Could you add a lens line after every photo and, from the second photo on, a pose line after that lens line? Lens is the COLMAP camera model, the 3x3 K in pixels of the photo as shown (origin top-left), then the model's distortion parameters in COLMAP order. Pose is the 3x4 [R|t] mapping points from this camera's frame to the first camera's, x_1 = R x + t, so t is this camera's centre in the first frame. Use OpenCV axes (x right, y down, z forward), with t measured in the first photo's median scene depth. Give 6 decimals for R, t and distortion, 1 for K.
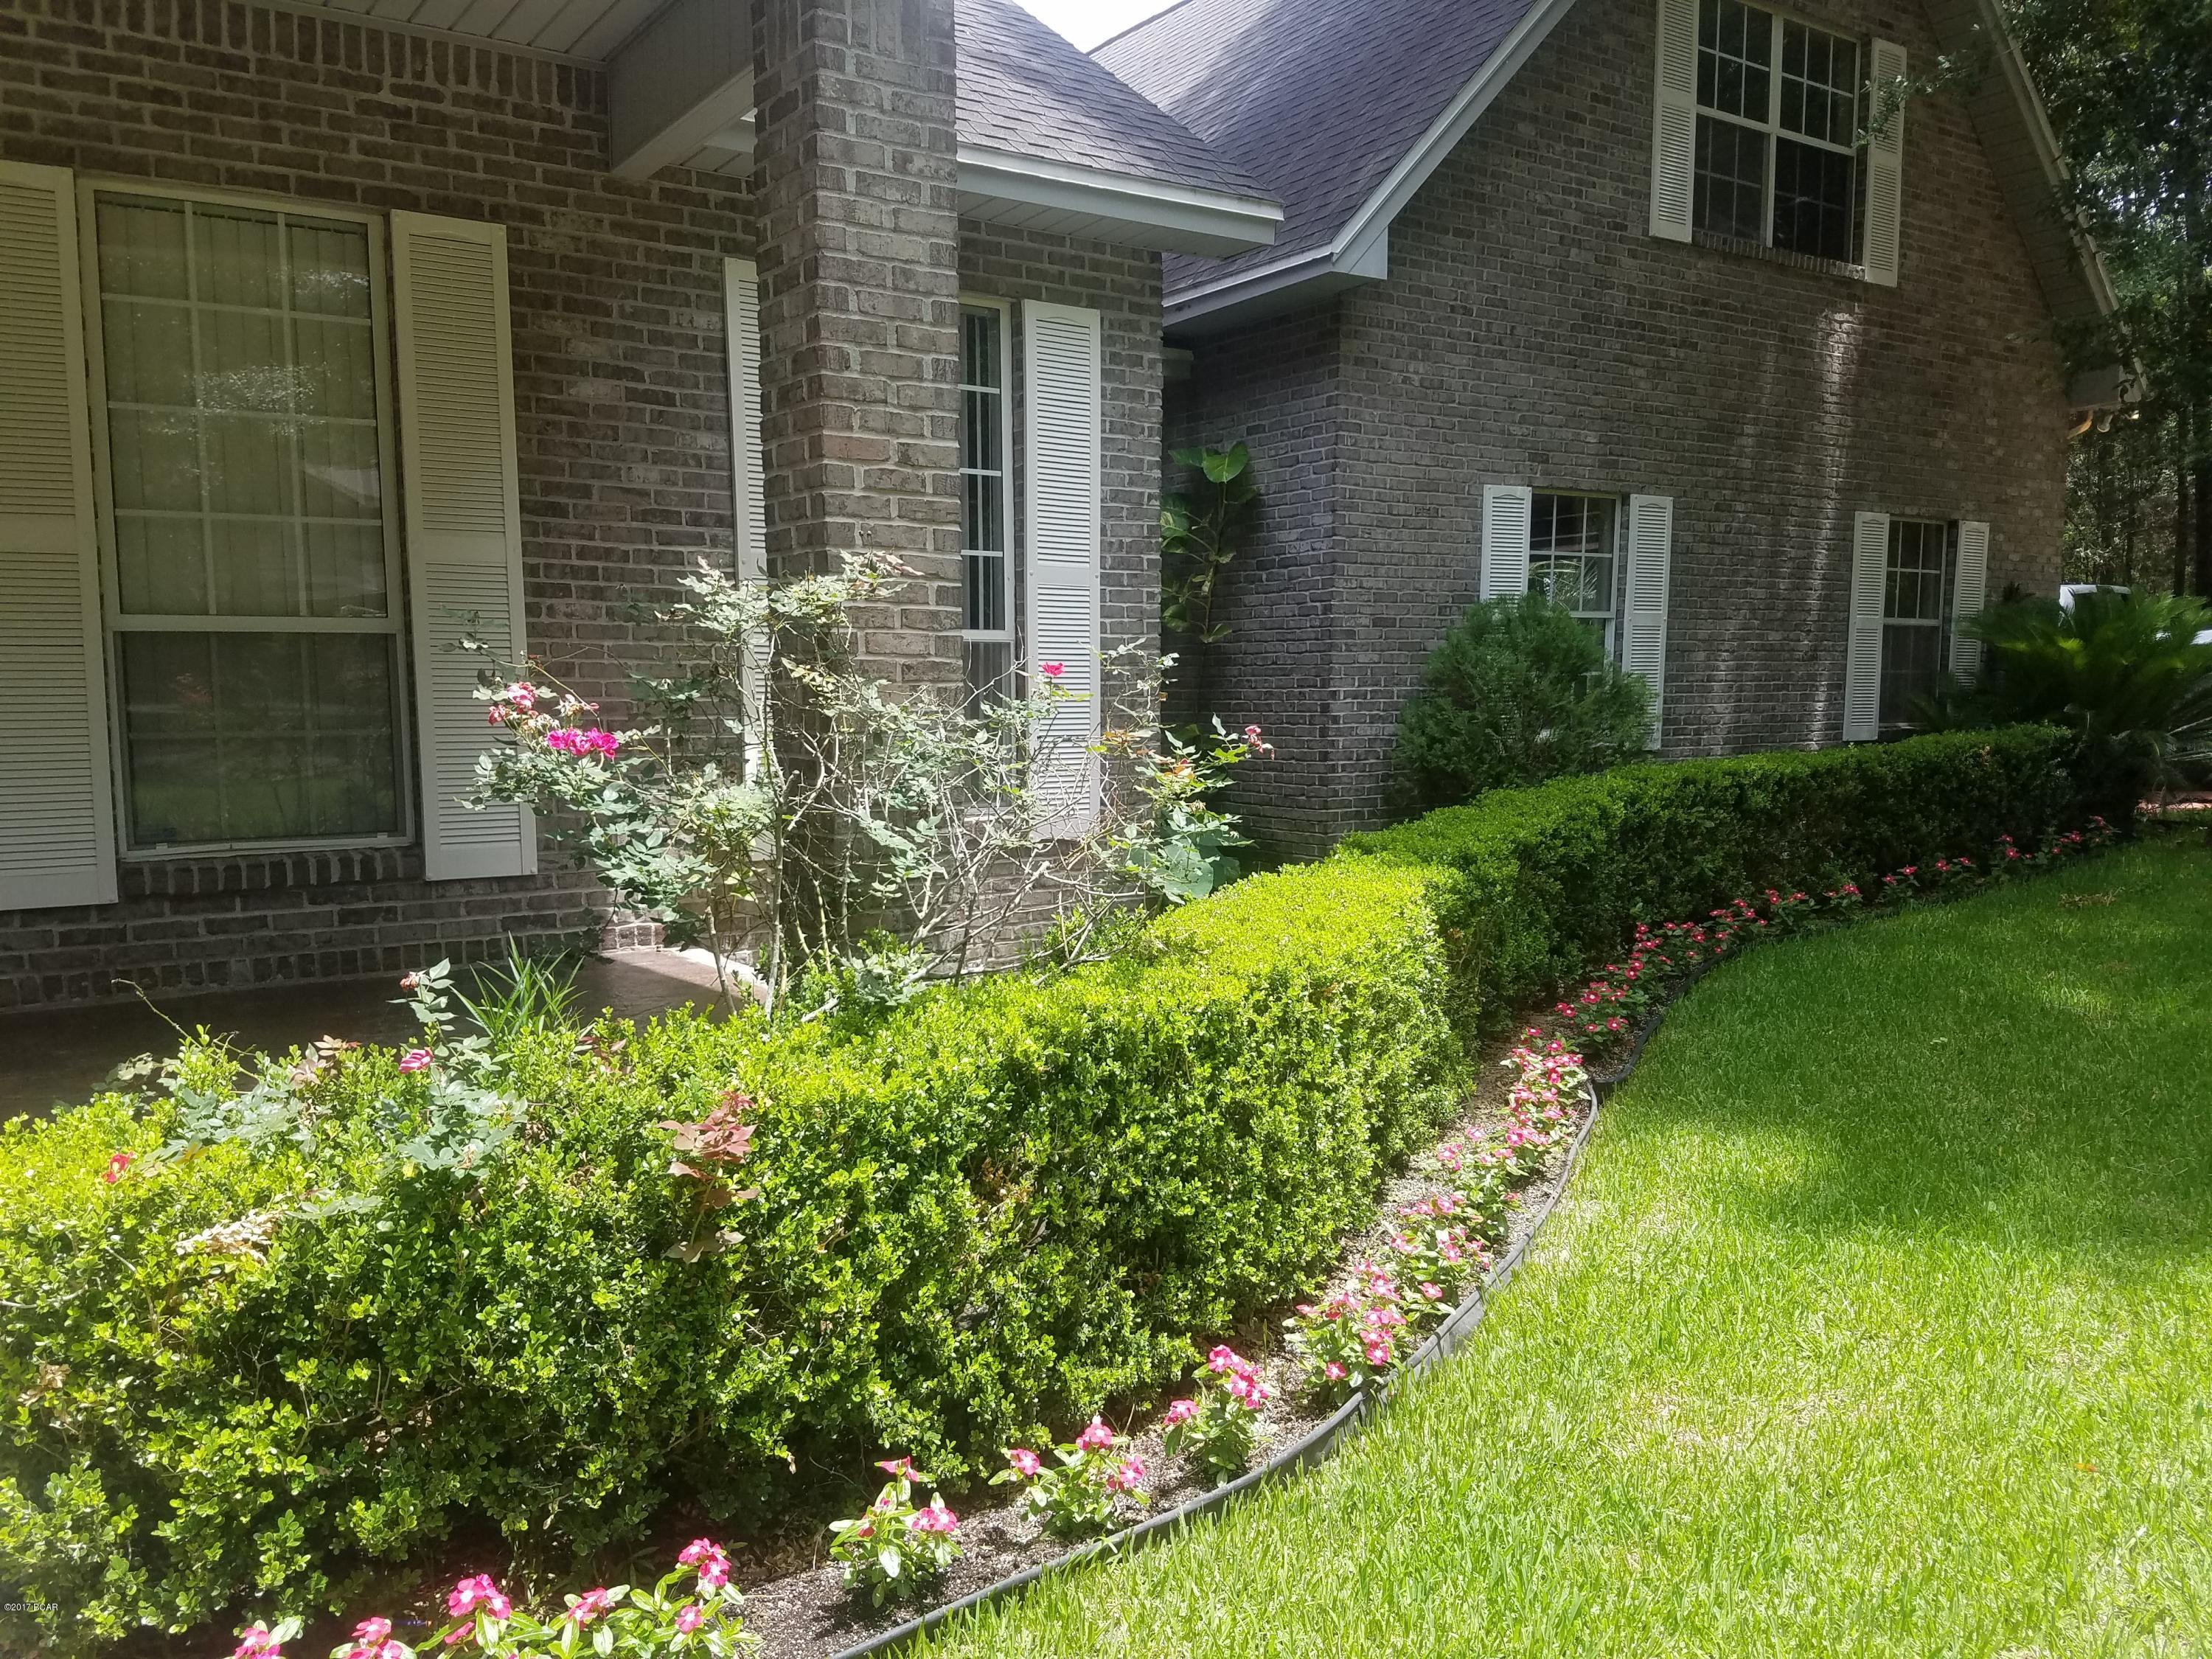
lens RADIAL K [[1660.7, 0, 1106.0], [0, 1660.7, 955.2], [0, 0, 1]] dist [-0.033861, 0.013376]
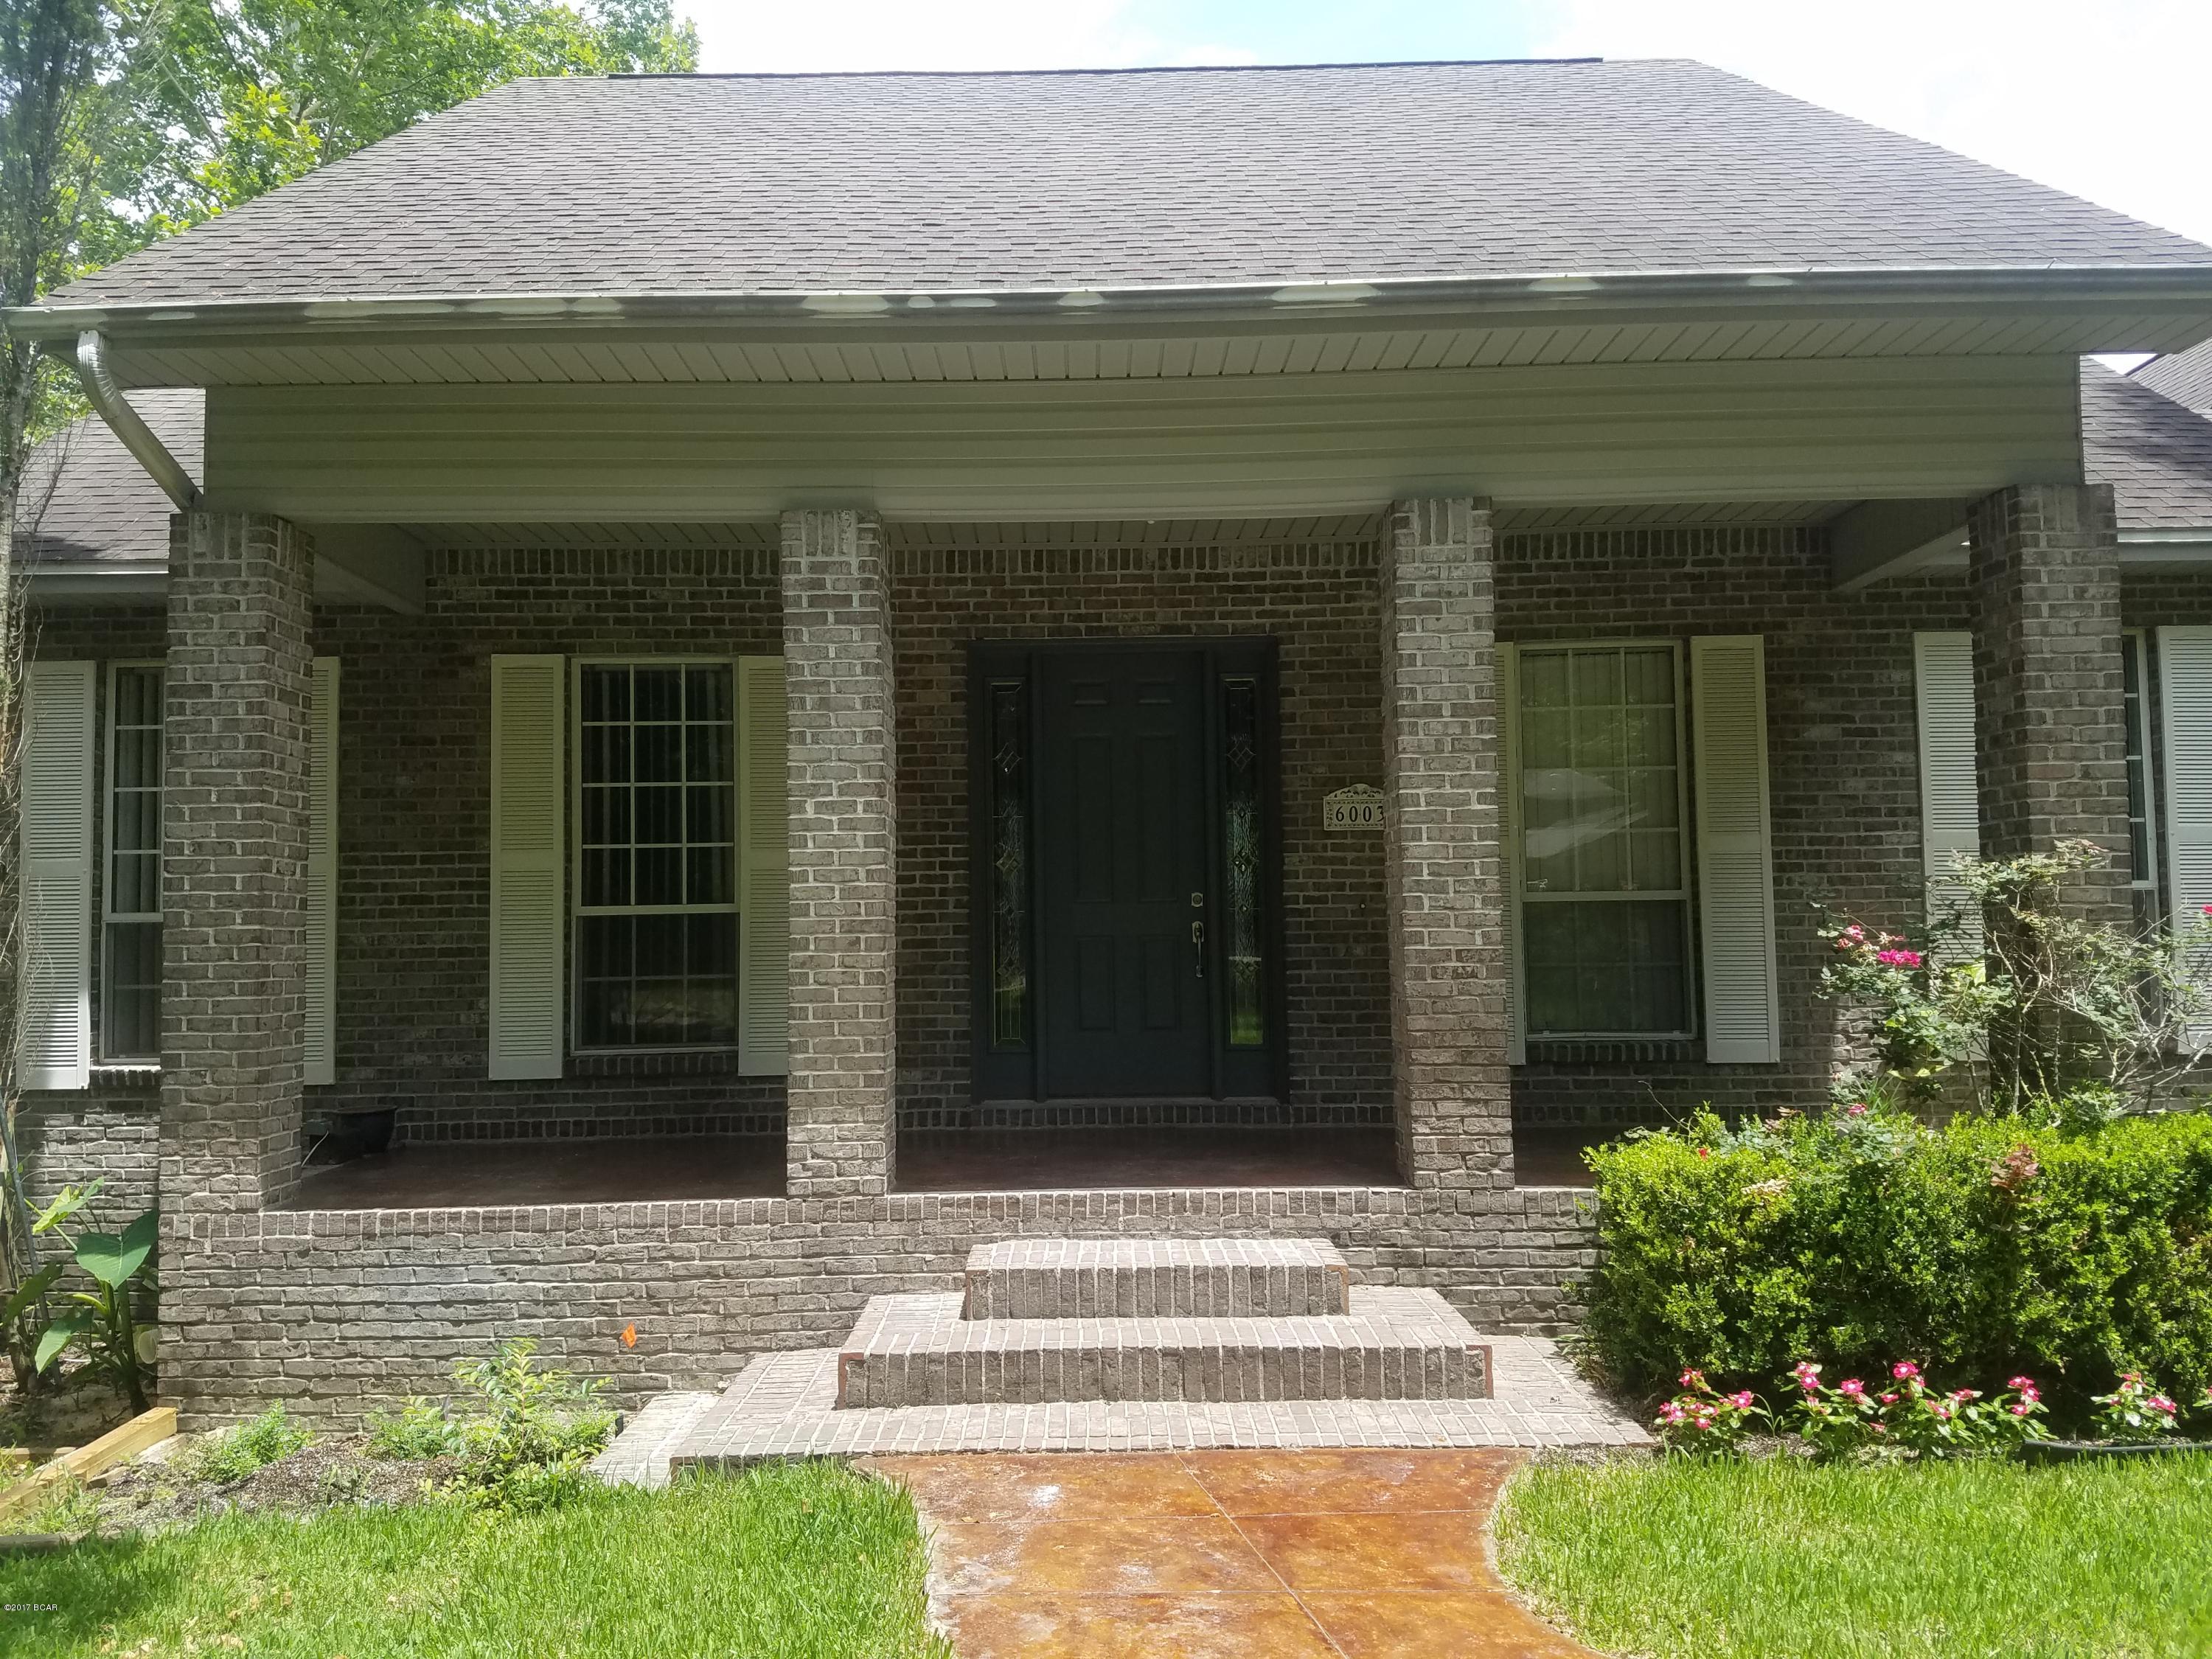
lens RADIAL K [[1723.9, 0, 1104.0], [0, 1723.9, 877.0], [0, 0, 1]] dist [0.093239, -0.143811]
pose [[0.838904, -0.045026, -0.542414, -0.012480], [-0.063462, 0.981683, -0.179640, 0.147180], [0.540567, 0.185123, 0.820681, -0.844698]]
